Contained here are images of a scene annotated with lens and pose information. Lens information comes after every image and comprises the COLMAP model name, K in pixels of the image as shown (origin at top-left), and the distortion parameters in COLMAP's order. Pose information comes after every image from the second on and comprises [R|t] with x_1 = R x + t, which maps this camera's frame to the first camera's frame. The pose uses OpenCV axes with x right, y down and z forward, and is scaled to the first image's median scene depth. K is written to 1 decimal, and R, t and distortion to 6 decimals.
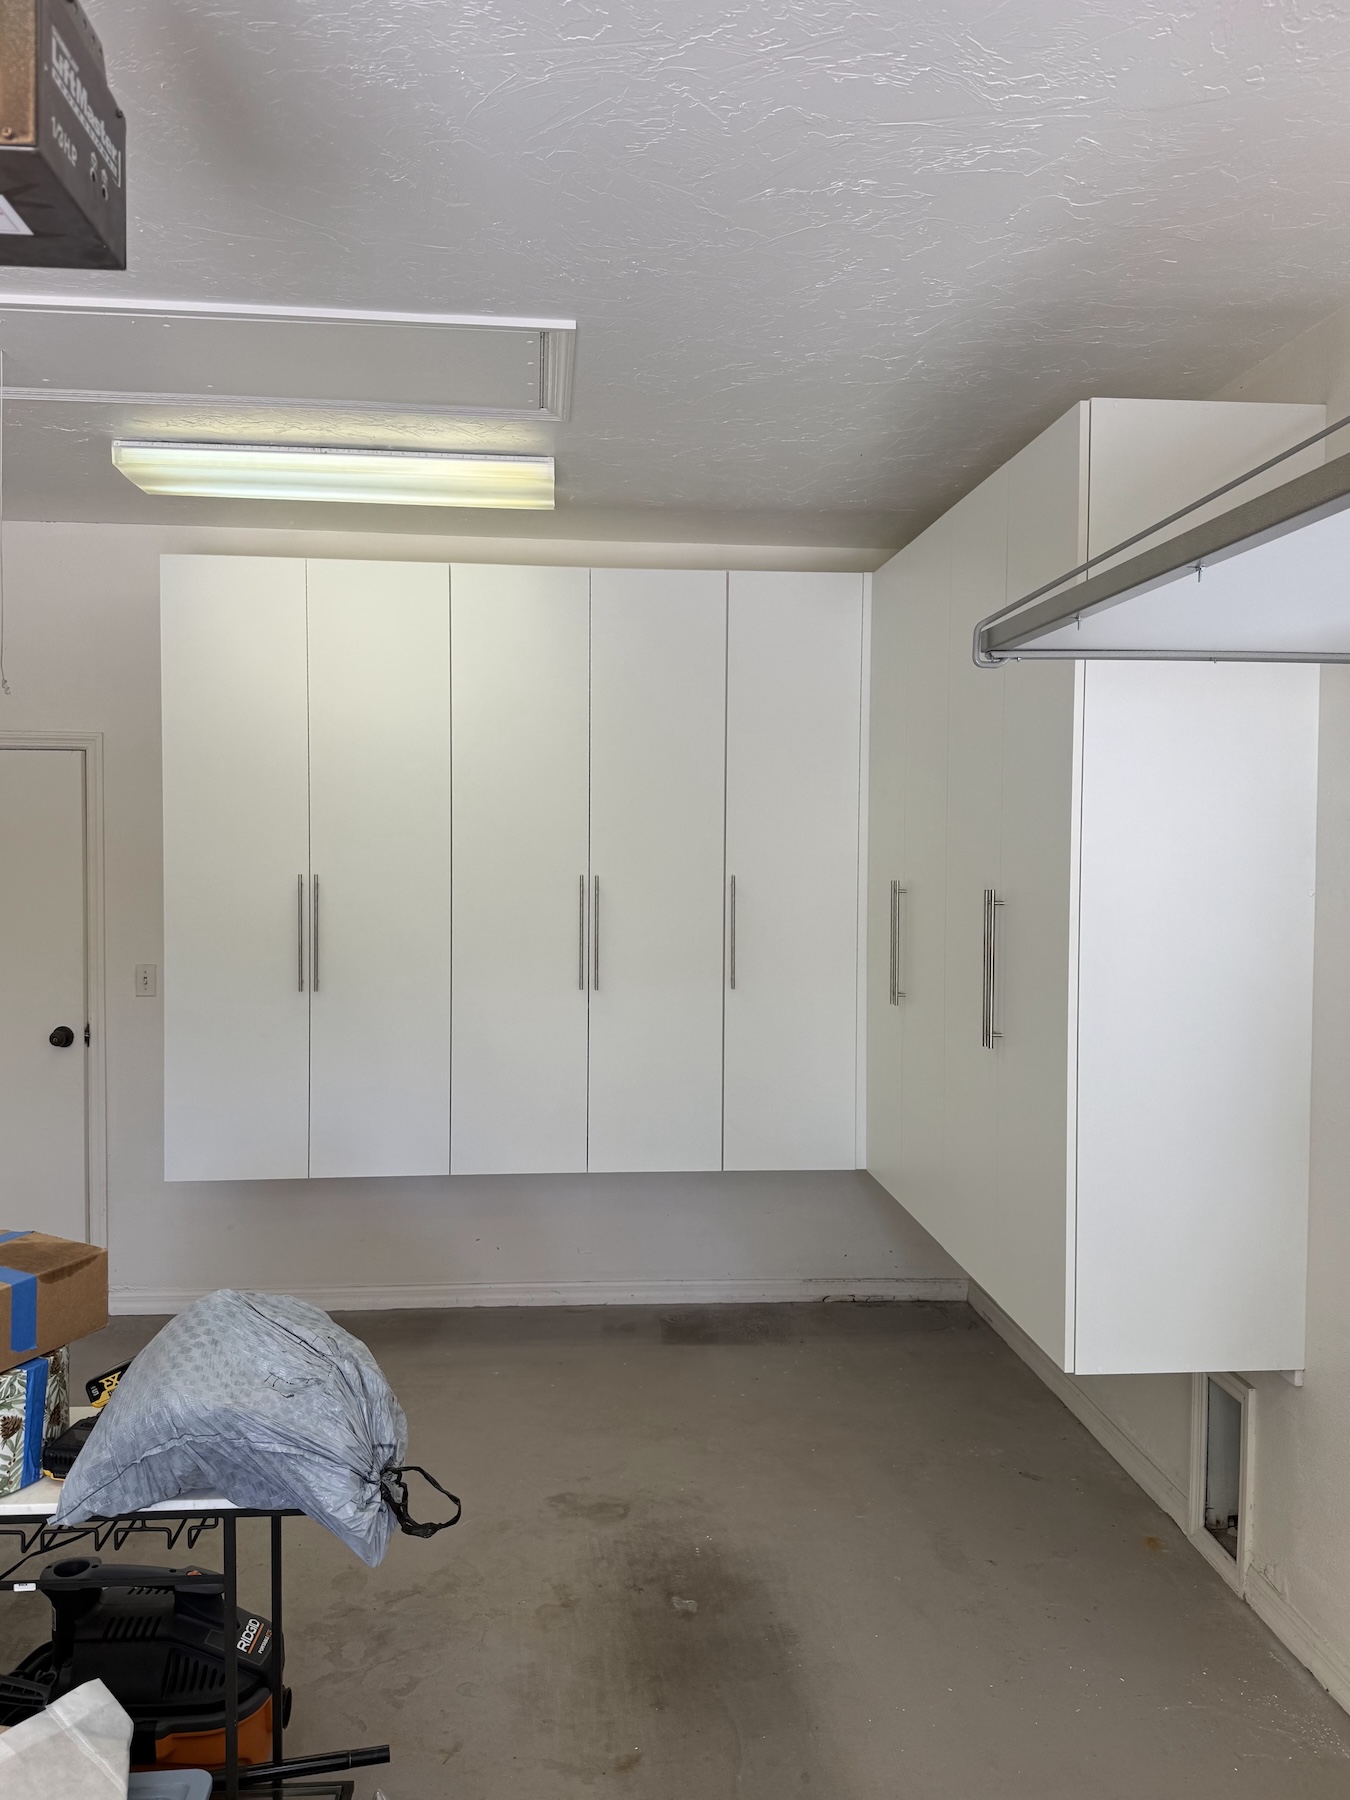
lens RADIAL K [[1435.7, 0, 675.0], [0, 1435.7, 900.0], [0, 0, 1]] dist [0.056028, -0.117639]
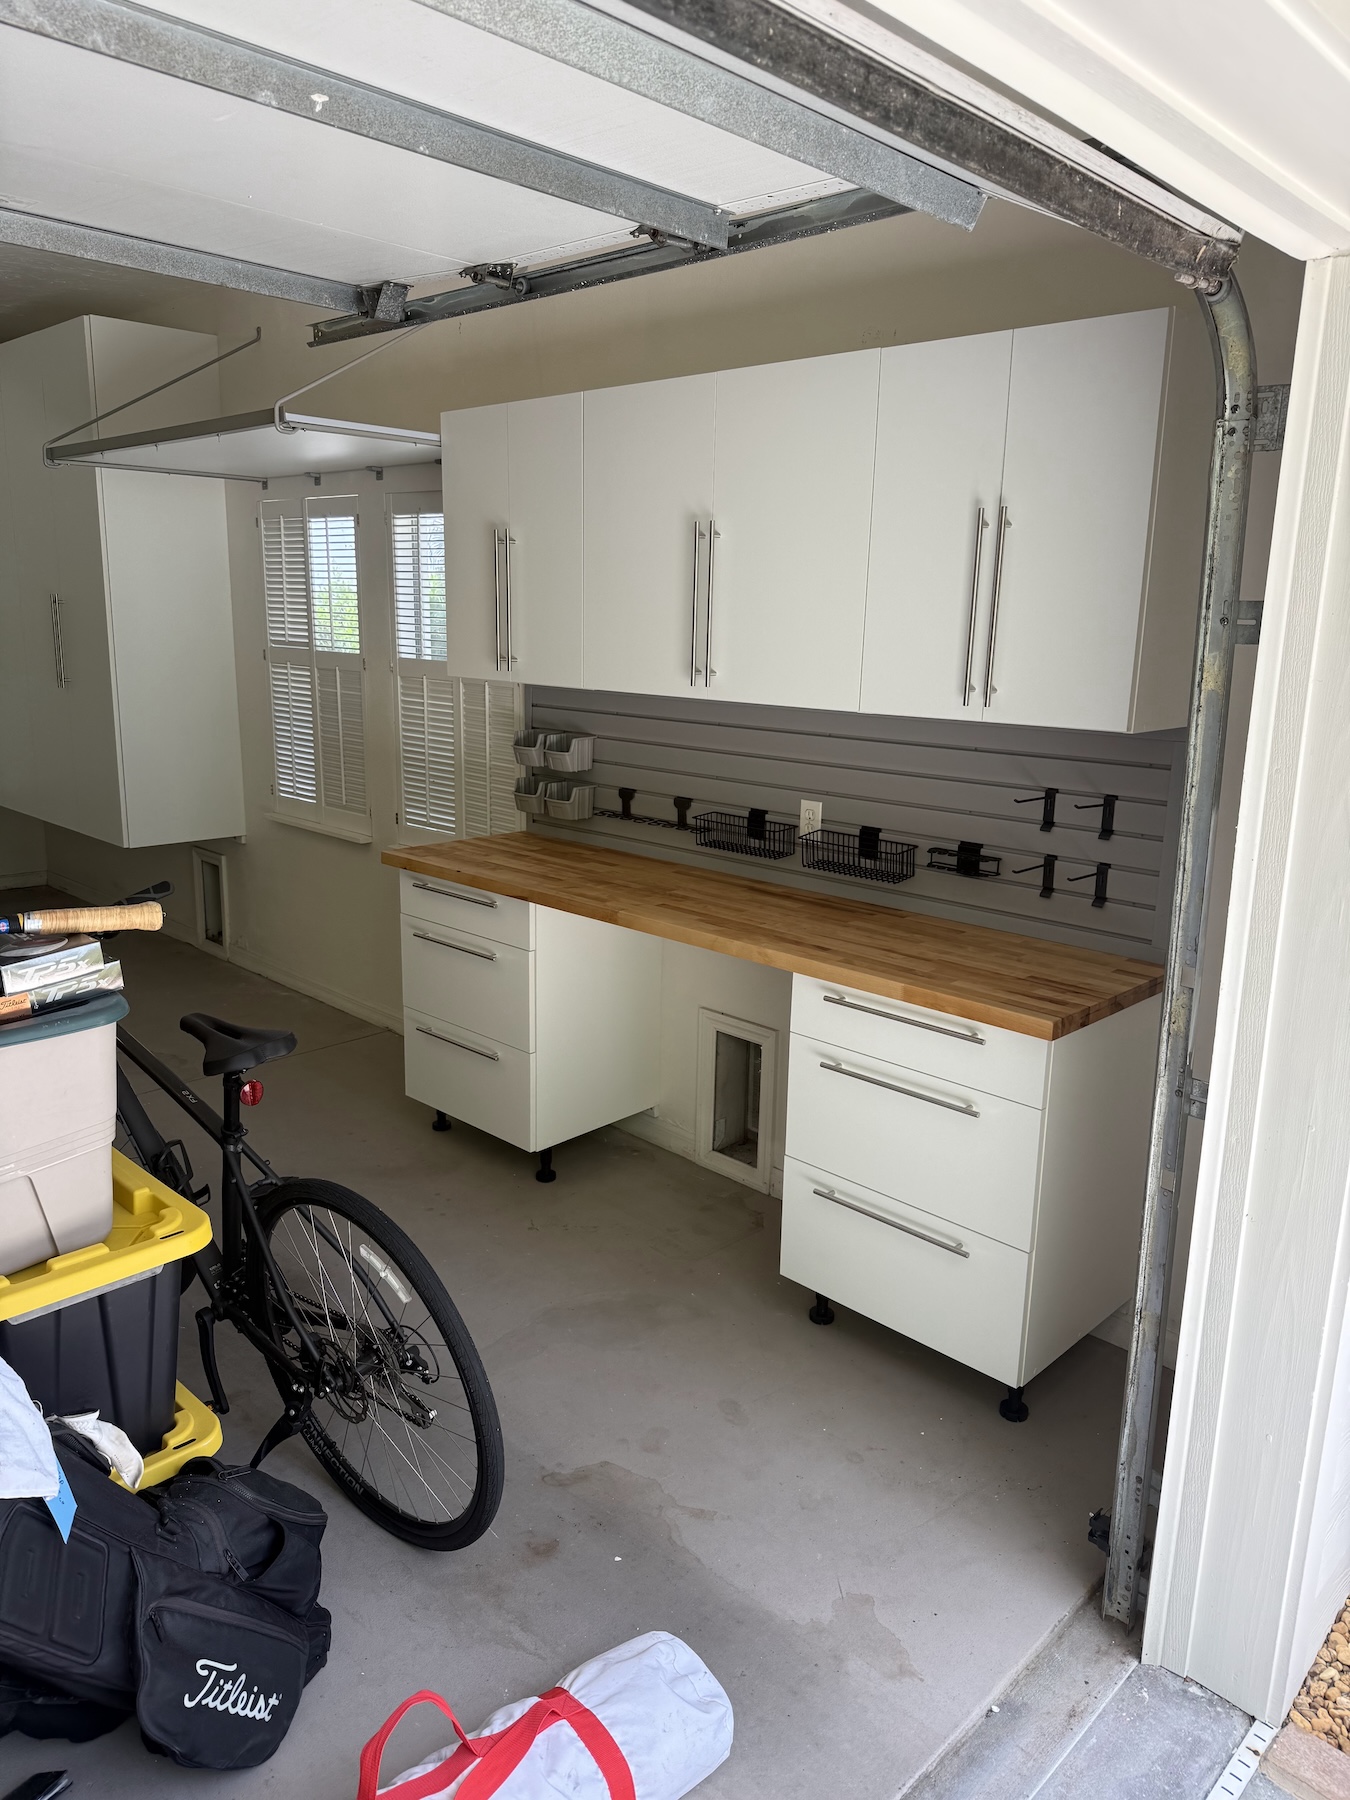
lens RADIAL K [[1275.7, 0, 675.0], [0, 1275.7, 900.0], [0, 0, 1]] dist [0.040901, -0.000843]
pose [[0.753261, -0.137204, 0.643252, -0.269337], [0.007629, 0.979757, 0.200046, 0.050285], [-0.657678, -0.145779, 0.739059, -0.705433]]
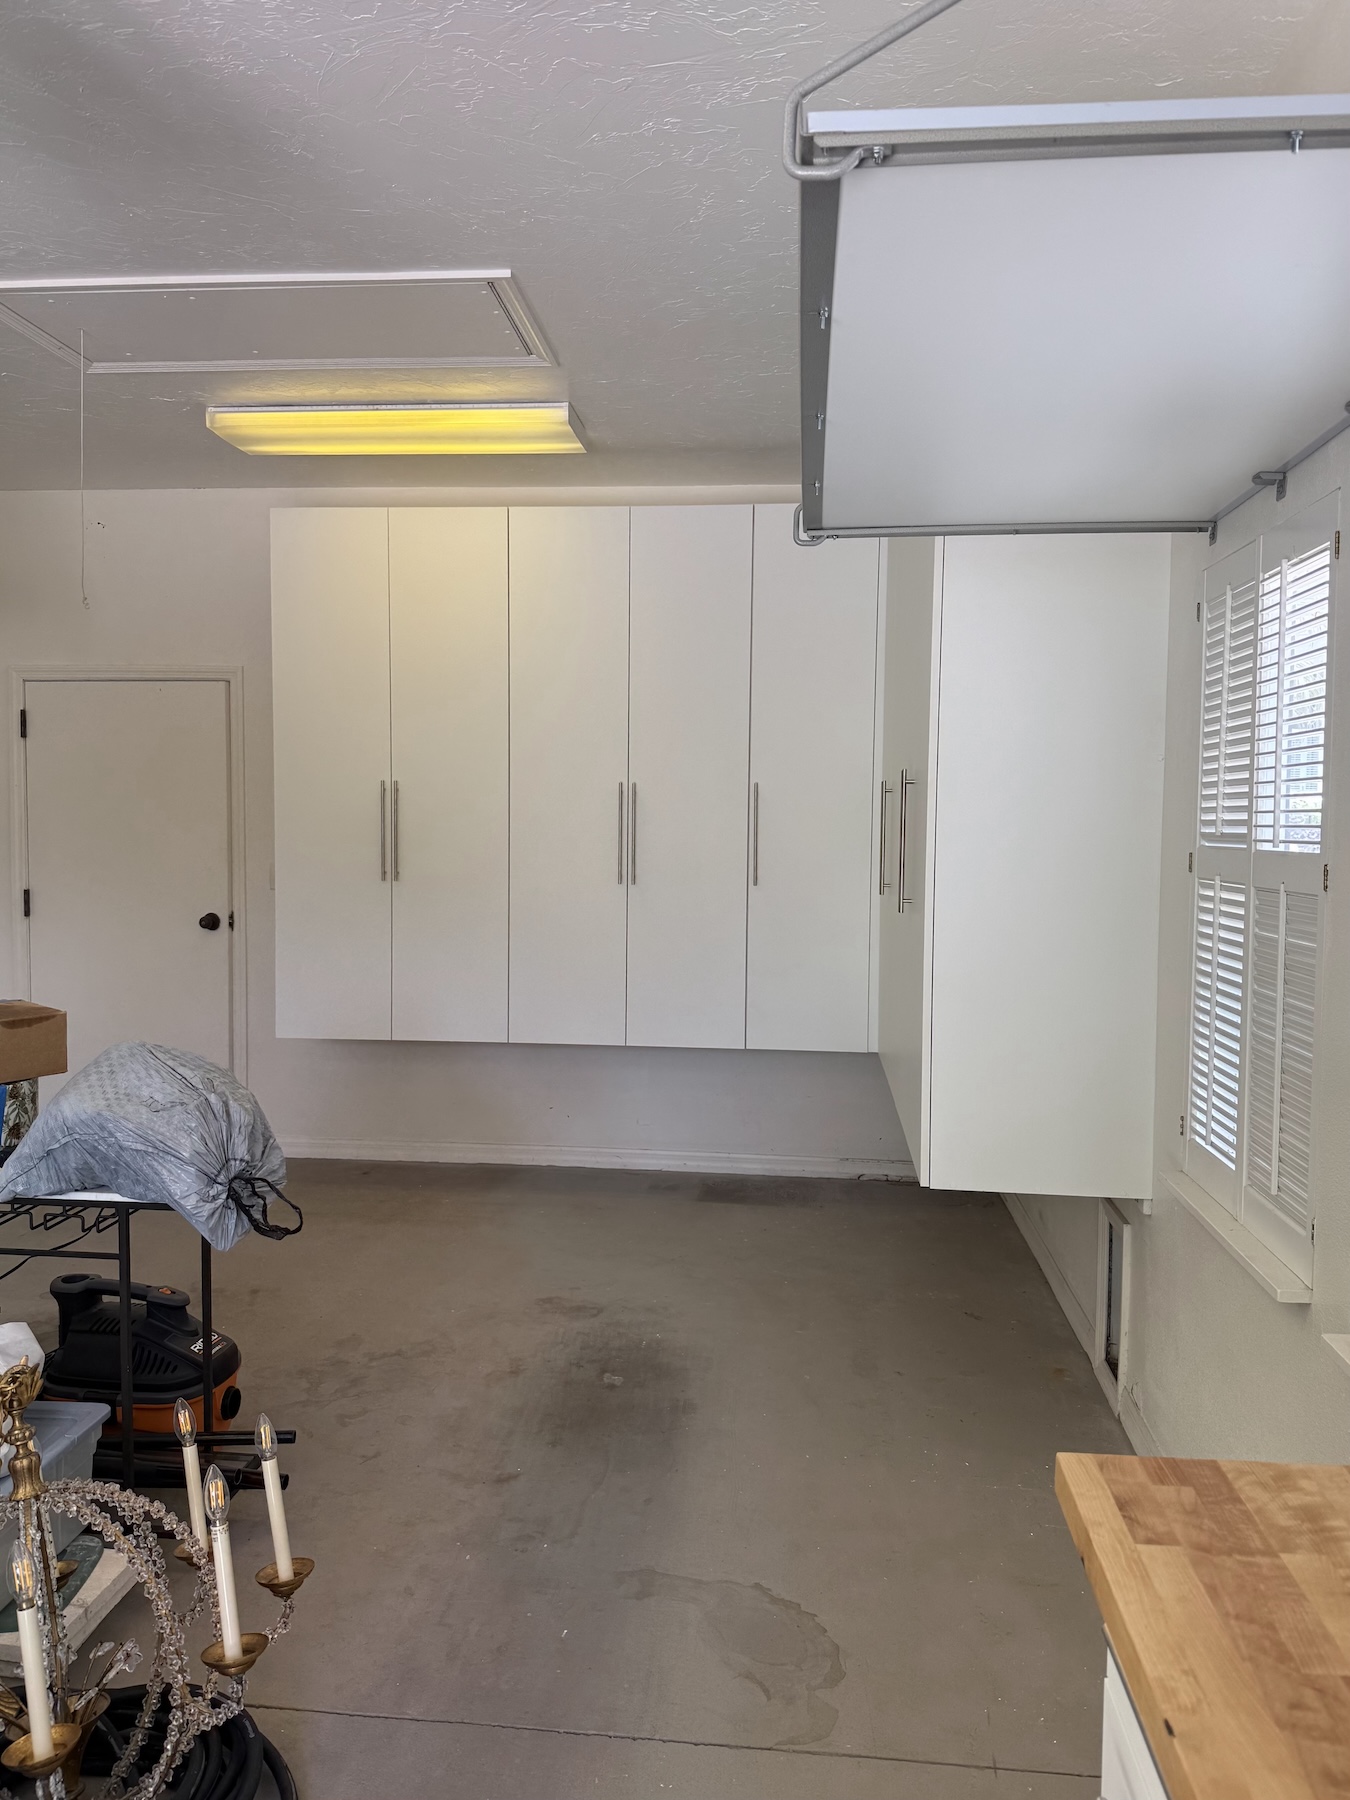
lens RADIAL K [[1351.8, 0, 675.0], [0, 1351.8, 900.0], [0, 0, 1]] dist [0.051752, -0.114016]
pose [[0.983924, 0.014855, -0.177966, 0.242907], [-0.011321, 0.999718, 0.020858, 0.076876], [0.178226, -0.018508, 0.983815, -0.060959]]
